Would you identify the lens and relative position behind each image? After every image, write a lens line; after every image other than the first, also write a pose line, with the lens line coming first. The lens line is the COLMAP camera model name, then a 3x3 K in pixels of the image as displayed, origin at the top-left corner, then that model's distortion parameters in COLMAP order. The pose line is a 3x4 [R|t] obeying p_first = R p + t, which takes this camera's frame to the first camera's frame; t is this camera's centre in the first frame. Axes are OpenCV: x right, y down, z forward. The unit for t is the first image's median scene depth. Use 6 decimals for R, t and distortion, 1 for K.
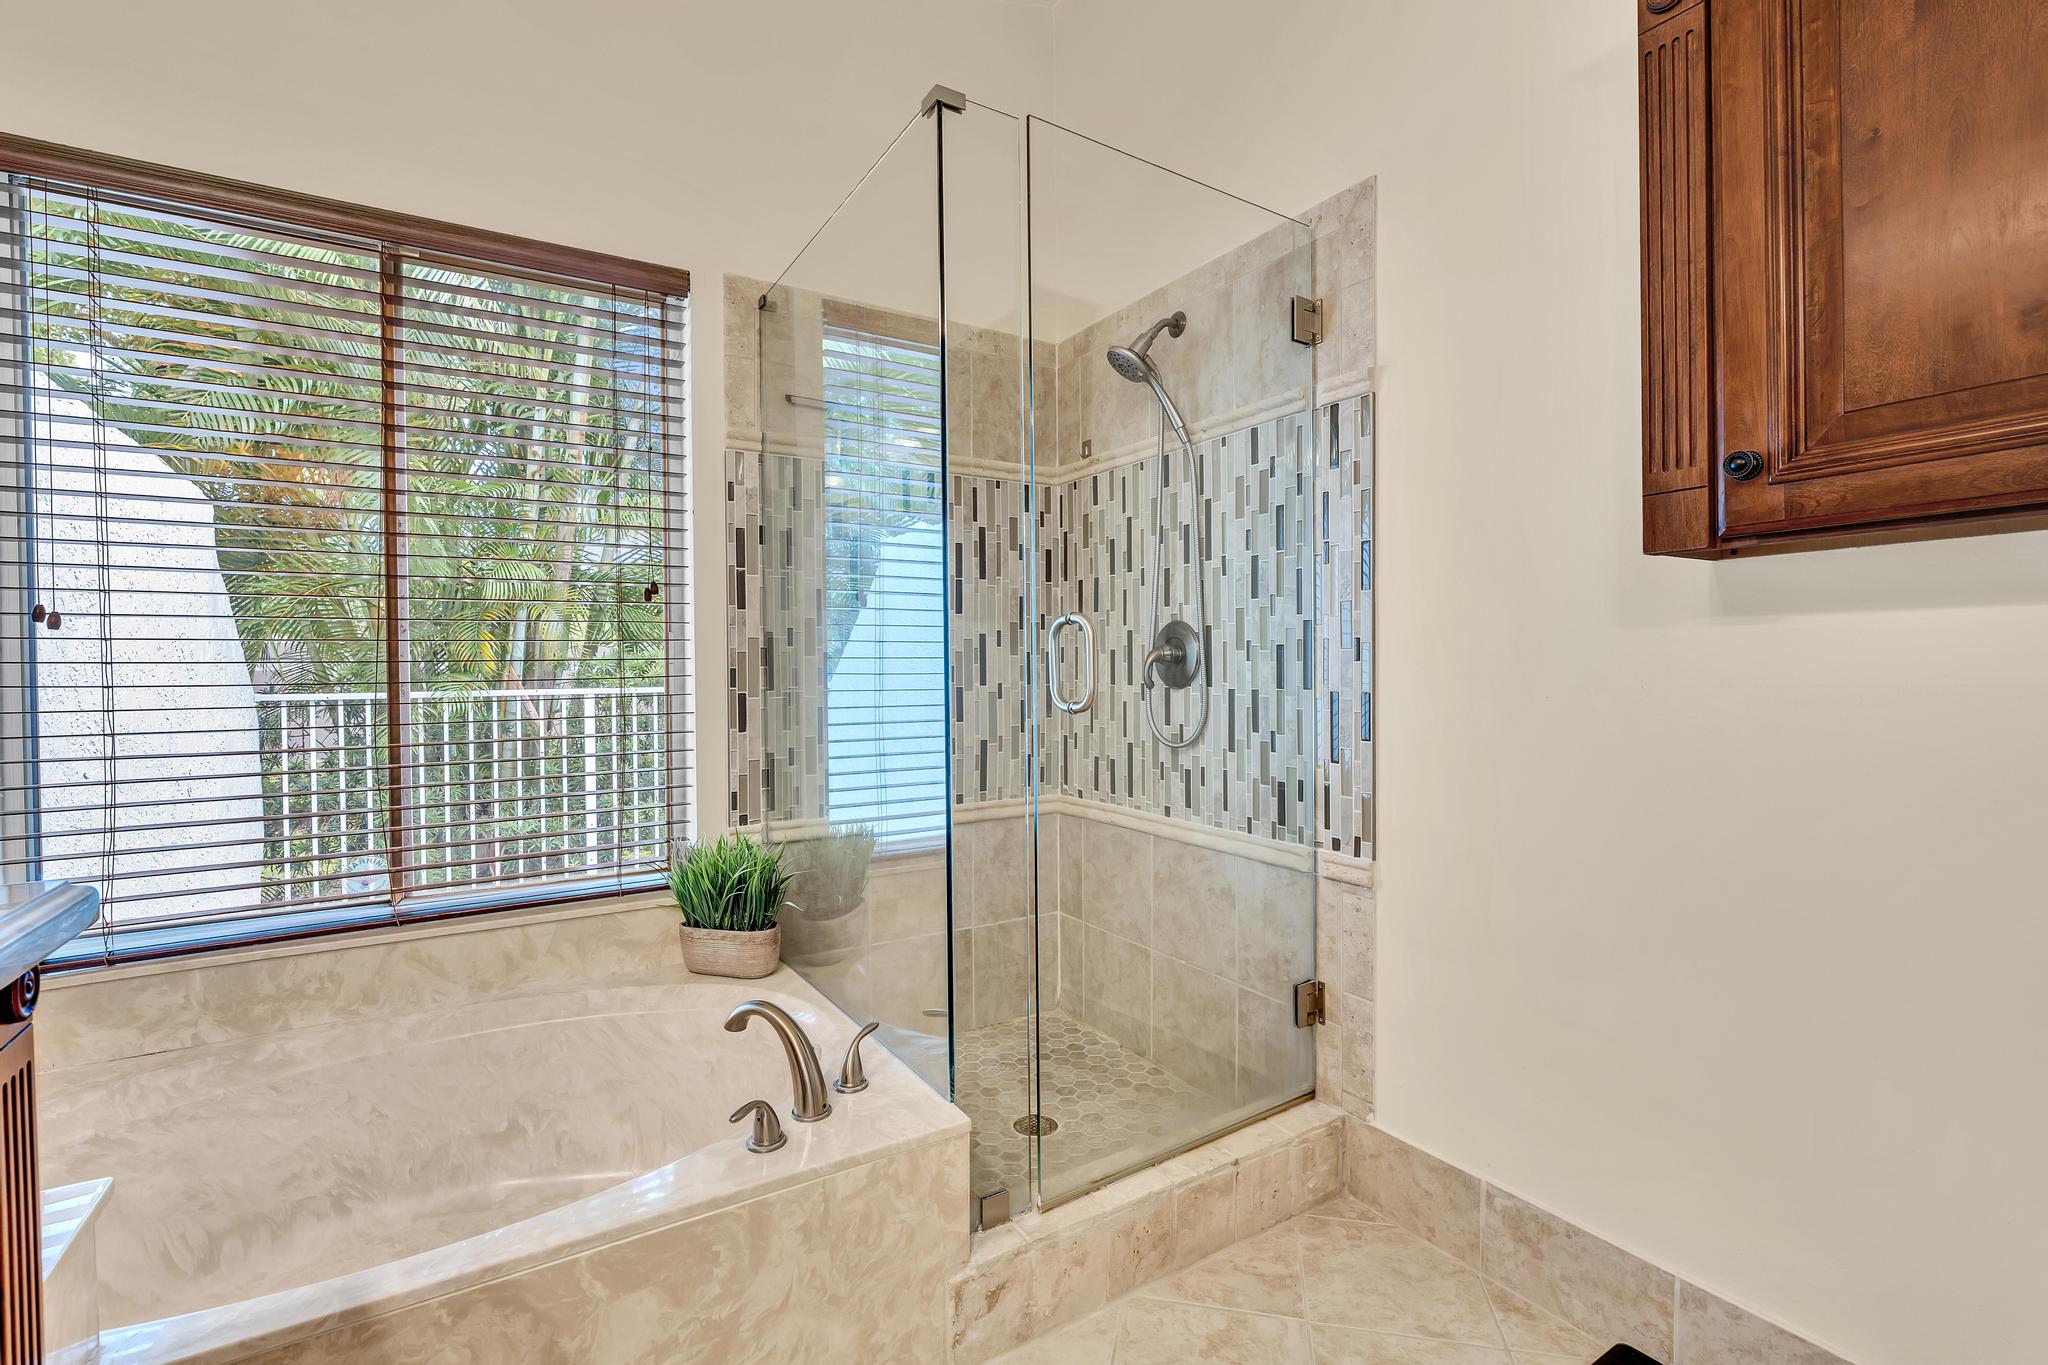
lens RADIAL K [[908.8, 0, 1013.6], [0, 908.8, 680.9], [0, 0, 1]] dist [-0.008423, 0.002929]
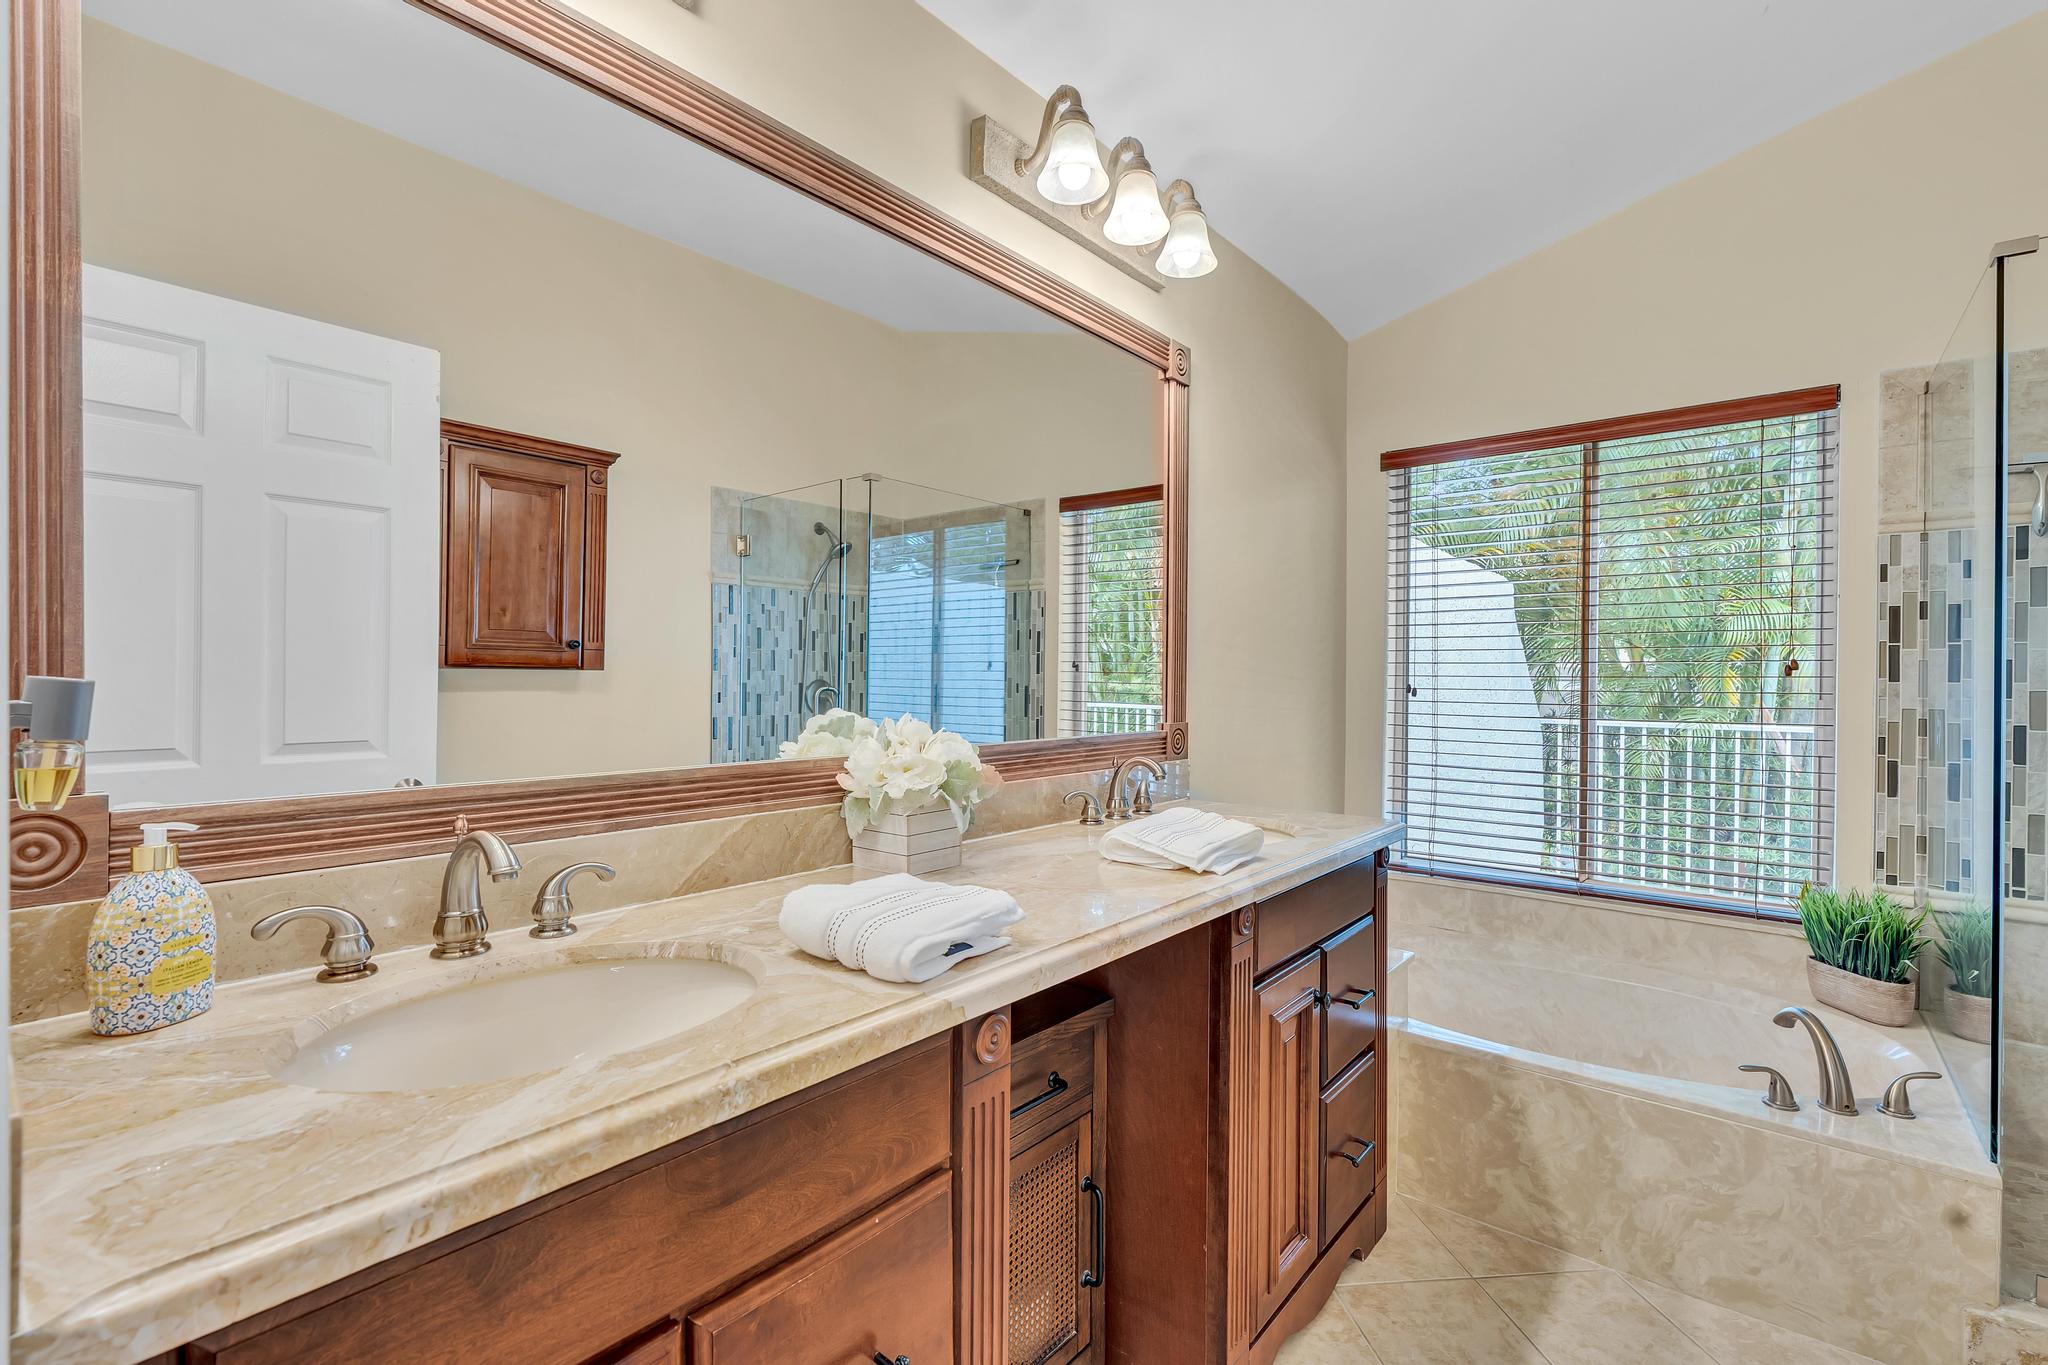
lens RADIAL K [[908.8, 0, 1022.1], [0, 908.8, 677.8], [0, 0, 1]] dist [-0.008423, 0.002929]
pose [[0.316087, 0.012245, -0.948651, 0.400758], [-0.026115, 0.999650, 0.004202, -0.064090], [0.948371, 0.023446, 0.316296, -0.321082]]
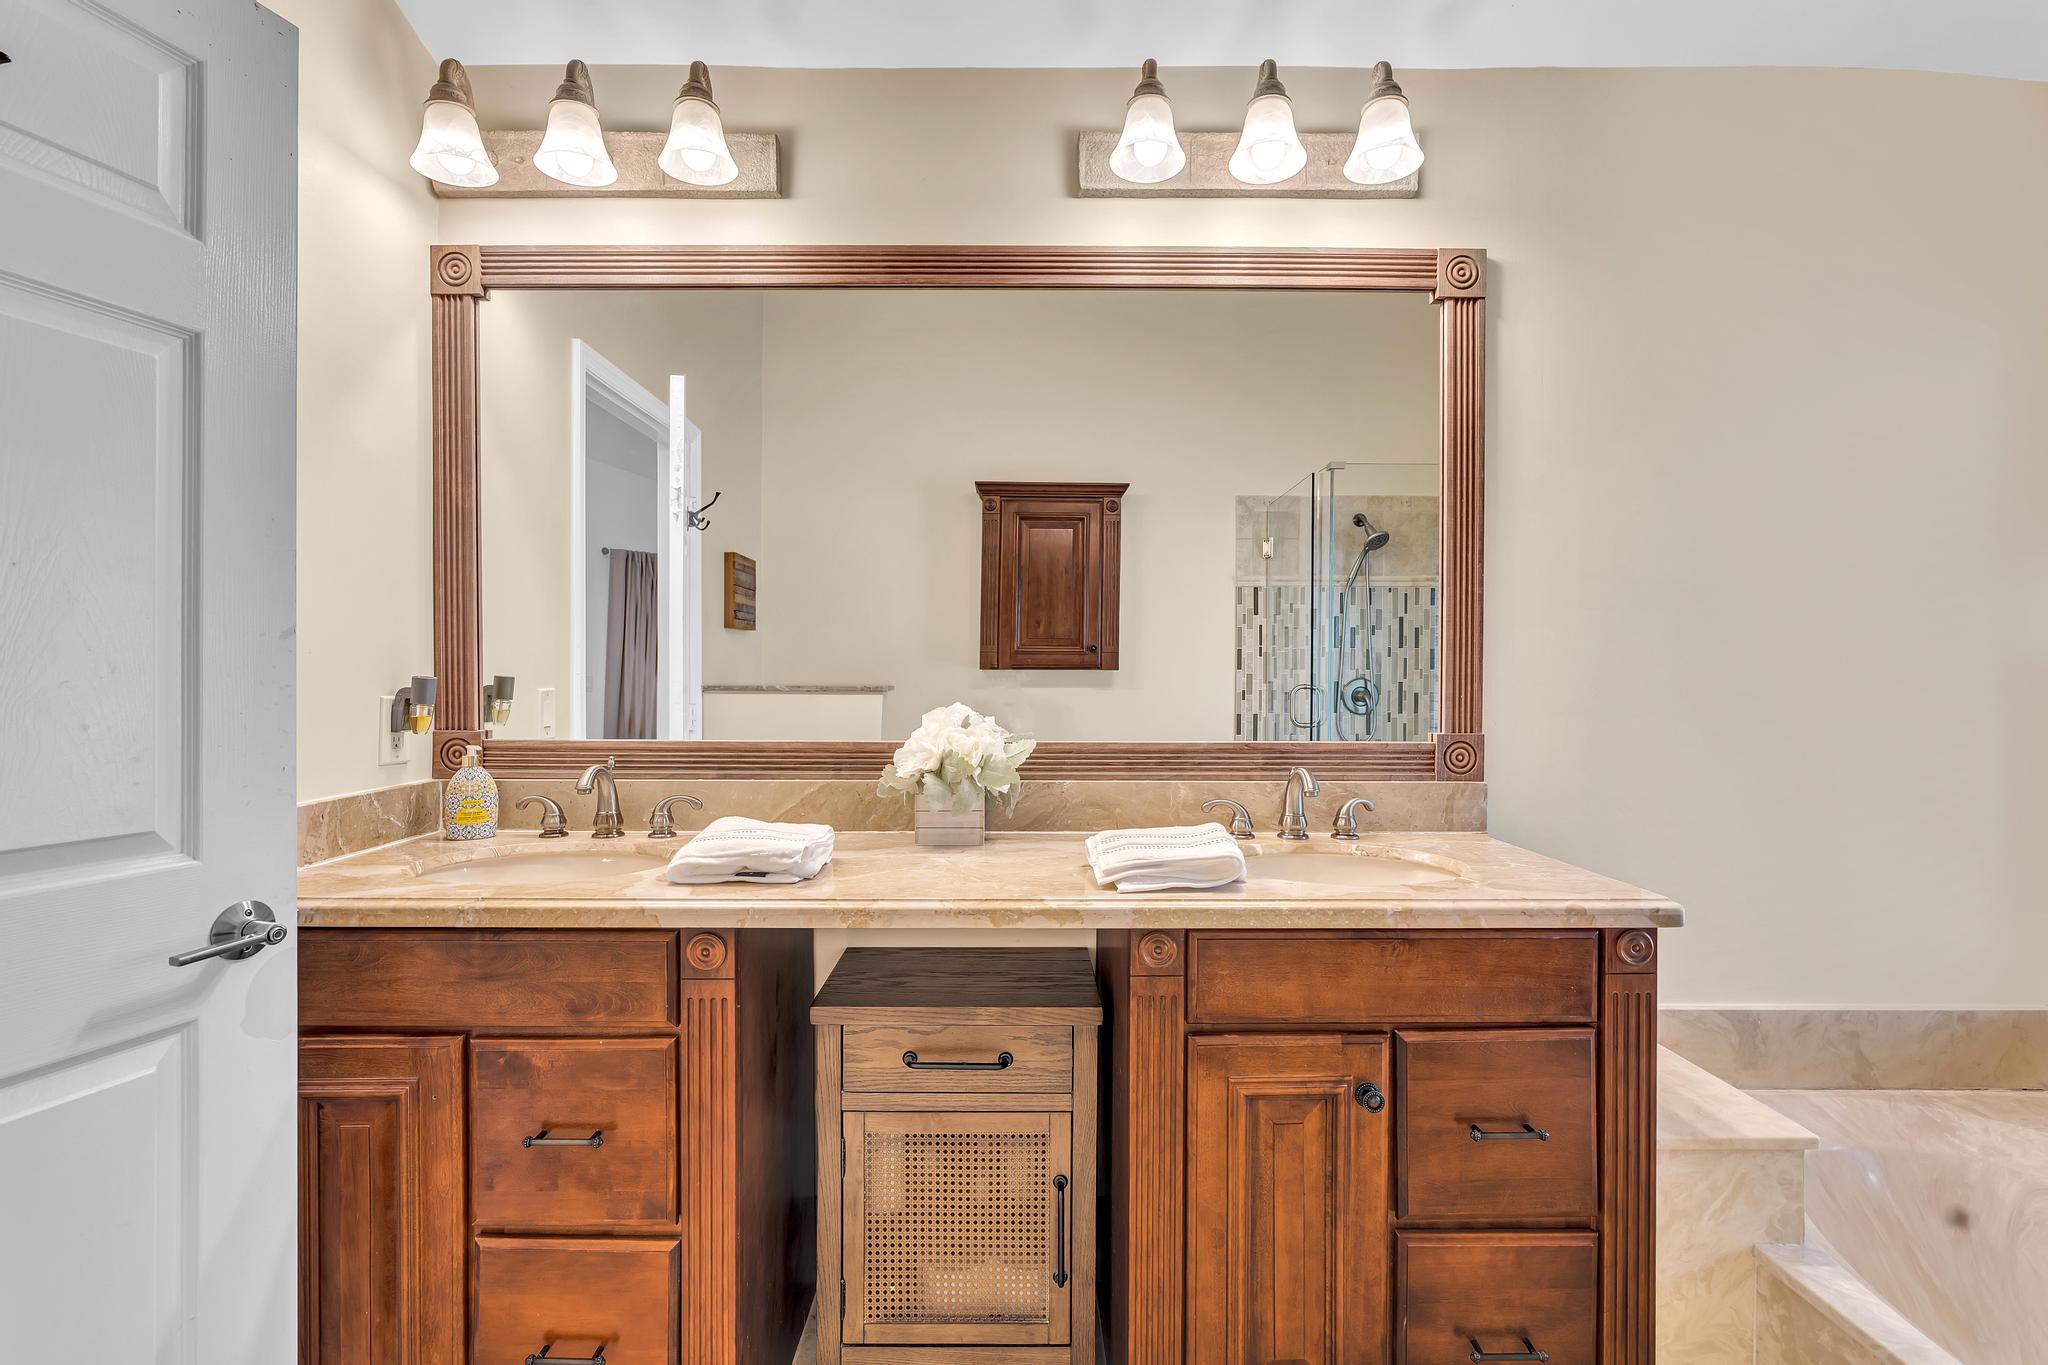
lens RADIAL K [[908.8, 0, 1018.4], [0, 908.8, 677.0], [0, 0, 1]] dist [-0.008423, 0.002929]
pose [[-0.513215, 0.013210, -0.858158, 0.369999], [-0.013870, 0.999623, 0.023683, -0.078765], [0.858148, 0.024057, -0.512839, 0.294696]]
